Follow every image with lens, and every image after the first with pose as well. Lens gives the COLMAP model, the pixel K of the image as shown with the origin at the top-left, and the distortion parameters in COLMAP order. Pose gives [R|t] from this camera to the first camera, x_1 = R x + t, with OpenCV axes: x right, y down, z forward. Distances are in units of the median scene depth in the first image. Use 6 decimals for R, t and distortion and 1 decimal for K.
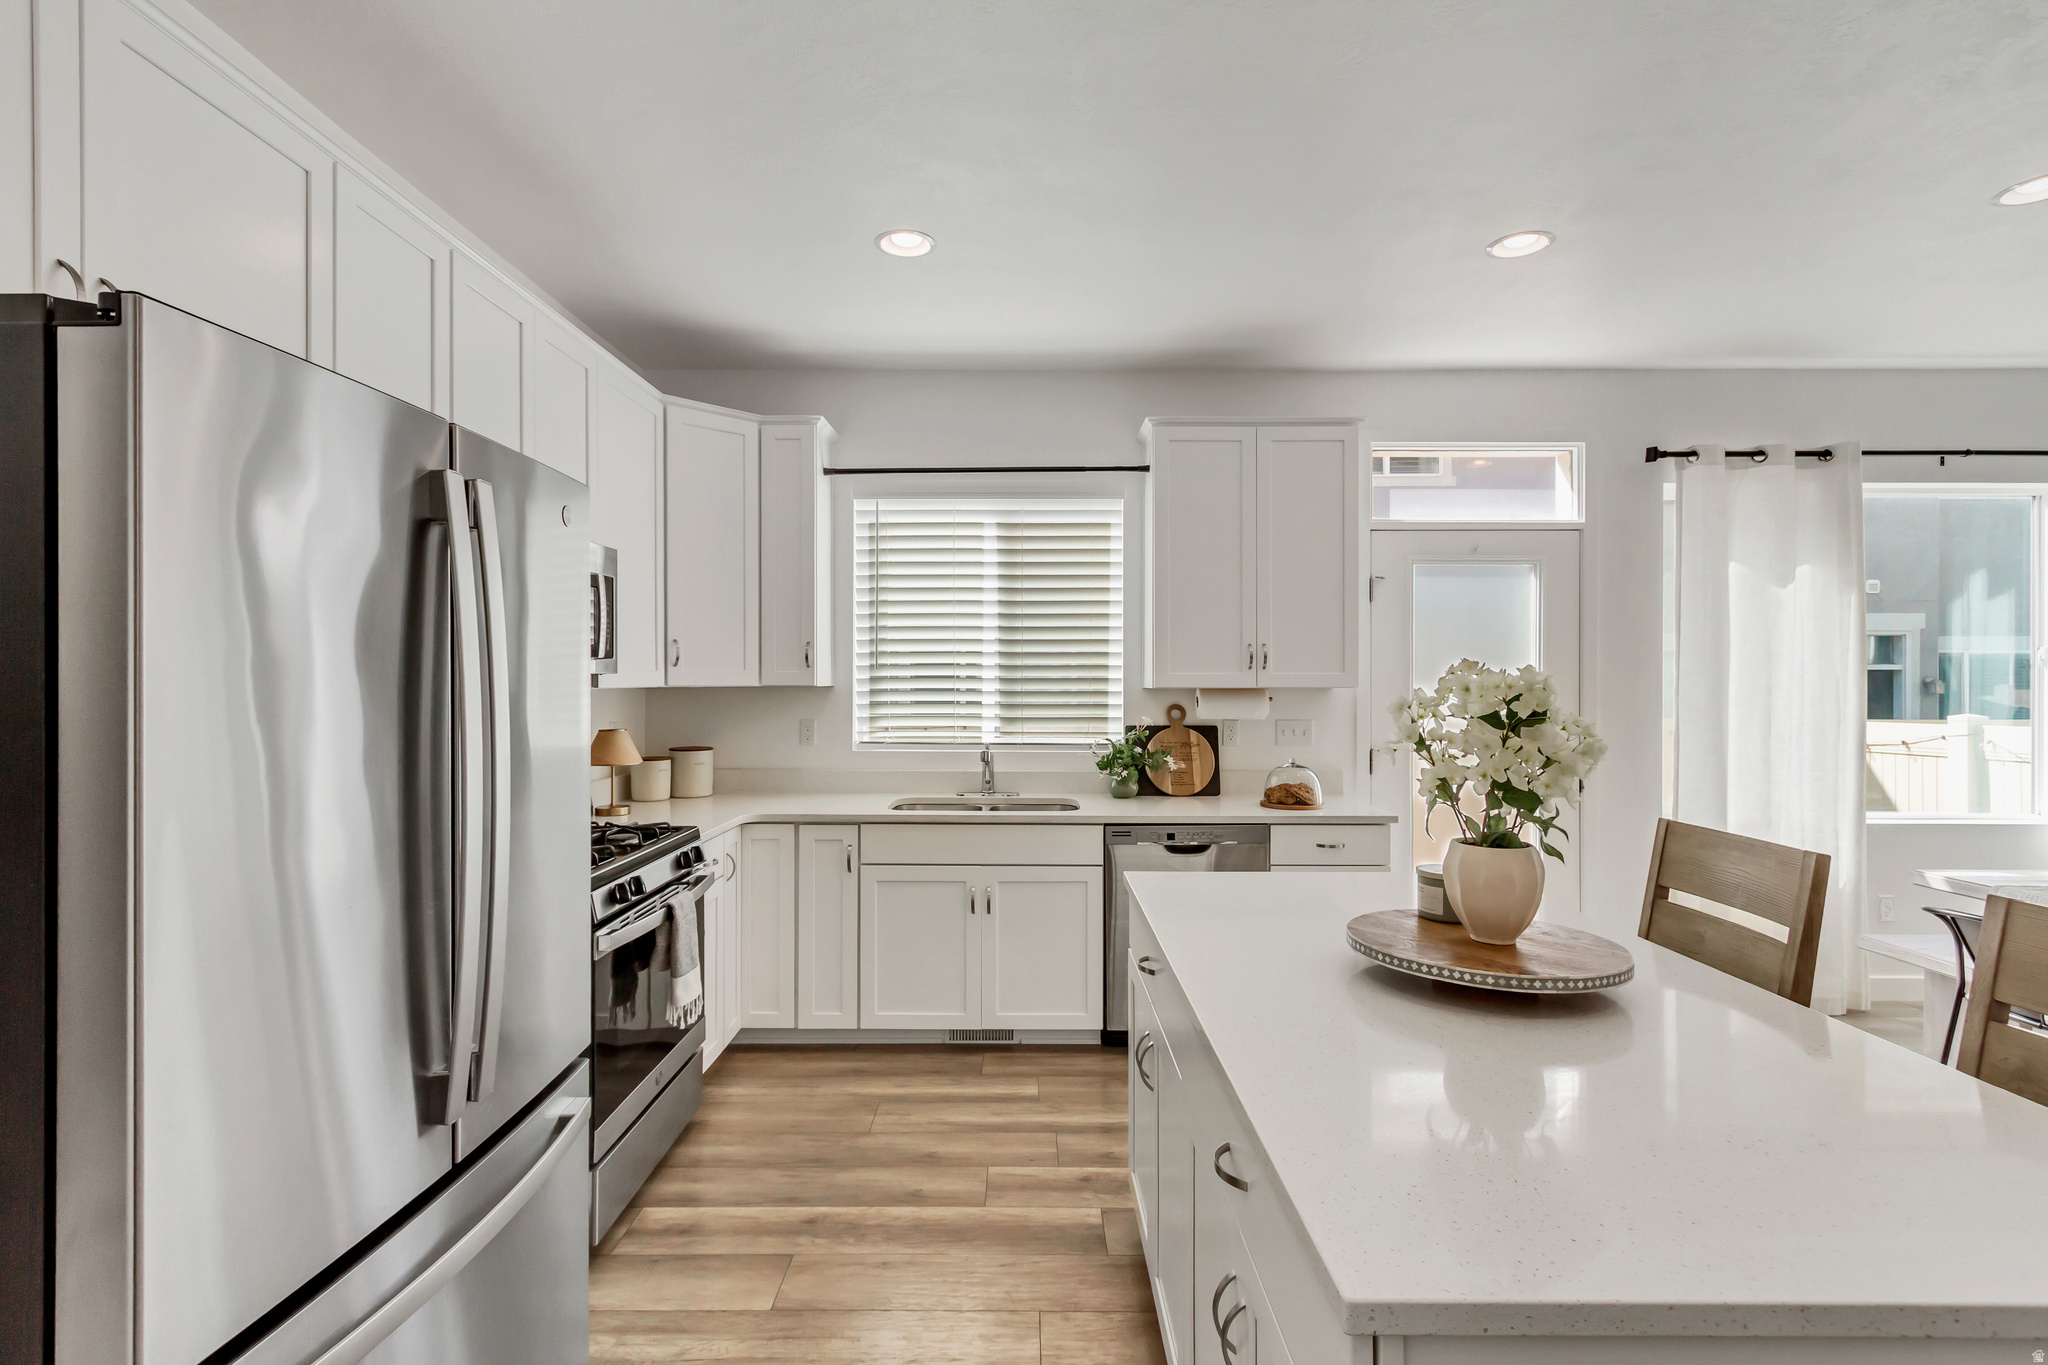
lens RADIAL K [[942.4, 0, 1027.3], [0, 942.4, 685.3], [0, 0, 1]] dist [0.011235, -0.005166]
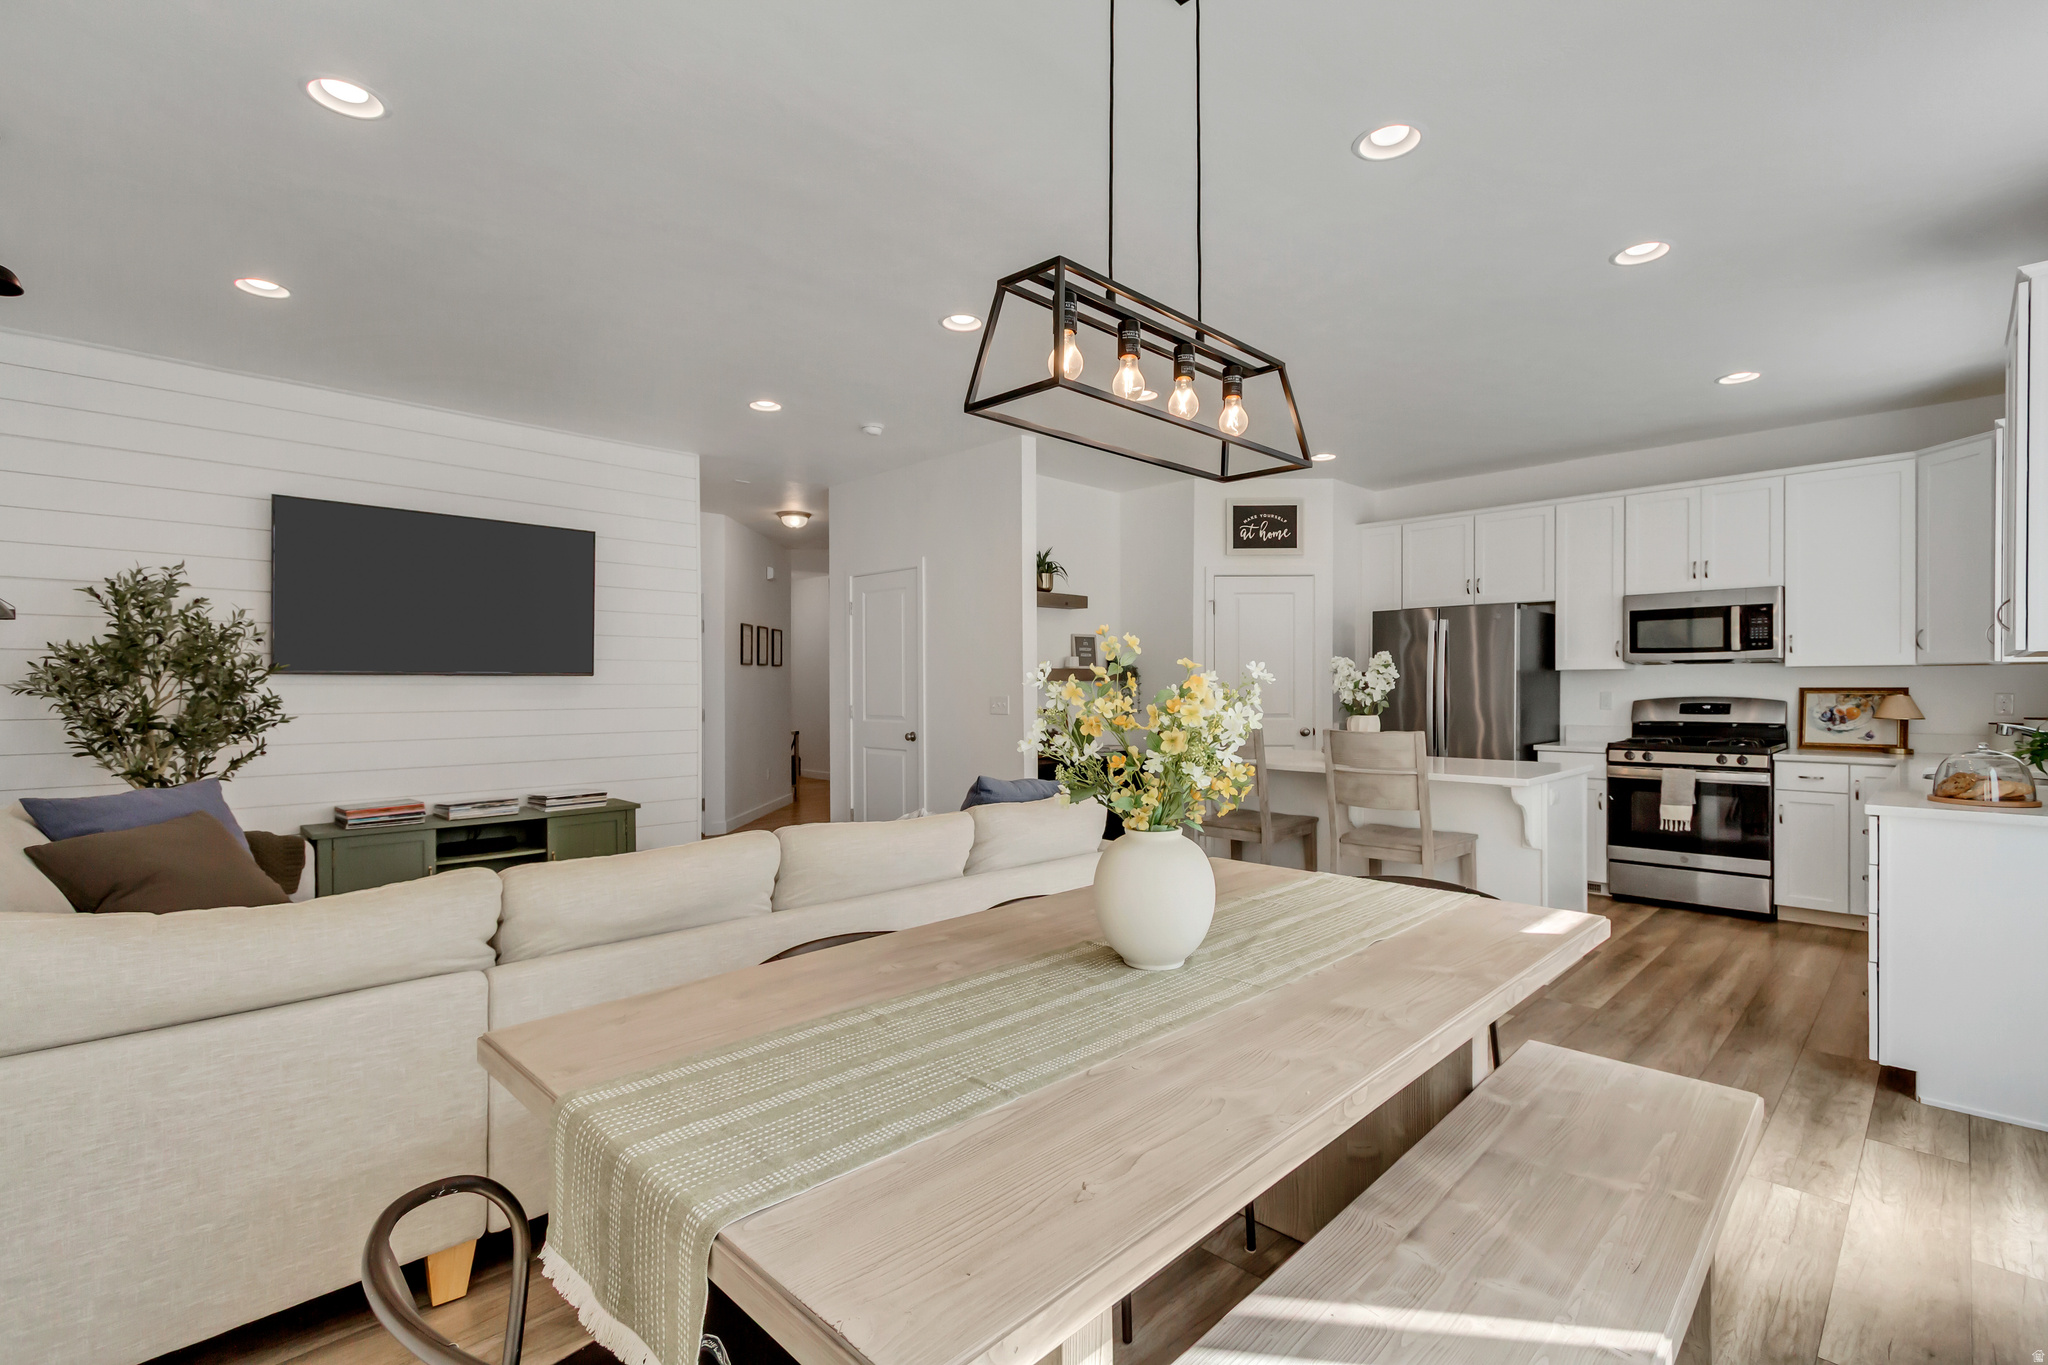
lens RADIAL K [[942.4, 0, 1019.7], [0, 942.4, 694.5], [0, 0, 1]] dist [0.011235, -0.005166]
pose [[-0.710443, 0.008103, -0.703708, 1.337208], [-0.003024, 0.999889, 0.014566, 0.026247], [0.703748, 0.012477, -0.710340, 0.940609]]
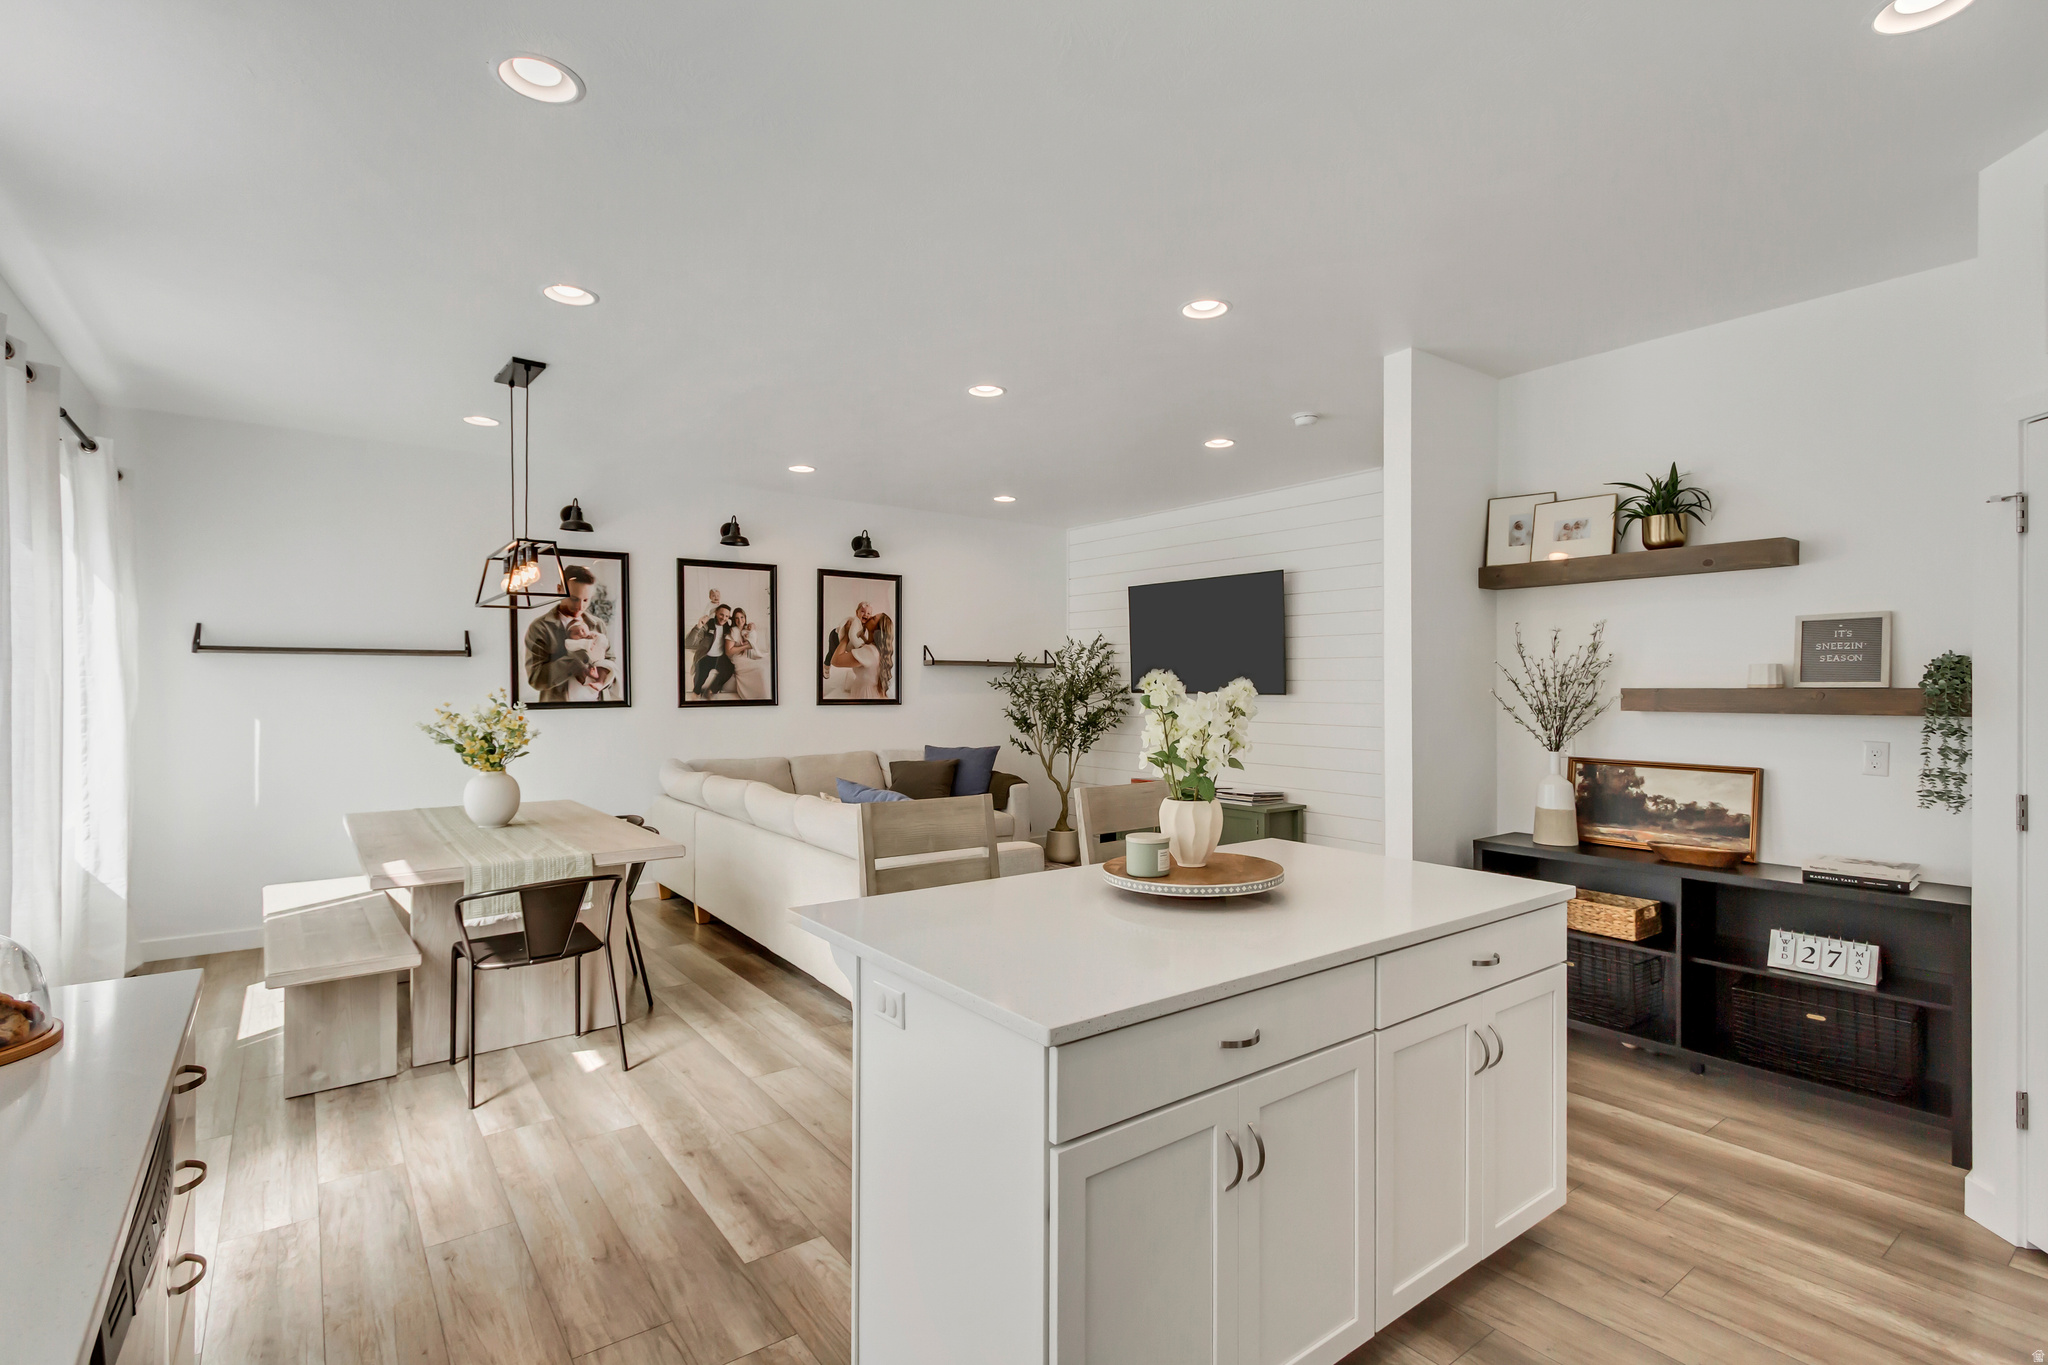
lens RADIAL K [[942.4, 0, 1017.1], [0, 942.4, 696.2], [0, 0, 1]] dist [0.011235, -0.005166]
pose [[-0.593286, -0.011937, 0.804903, -0.203645], [0.003175, 0.999848, 0.017169, -0.005607], [-0.804985, 0.012742, -0.593158, 0.834195]]
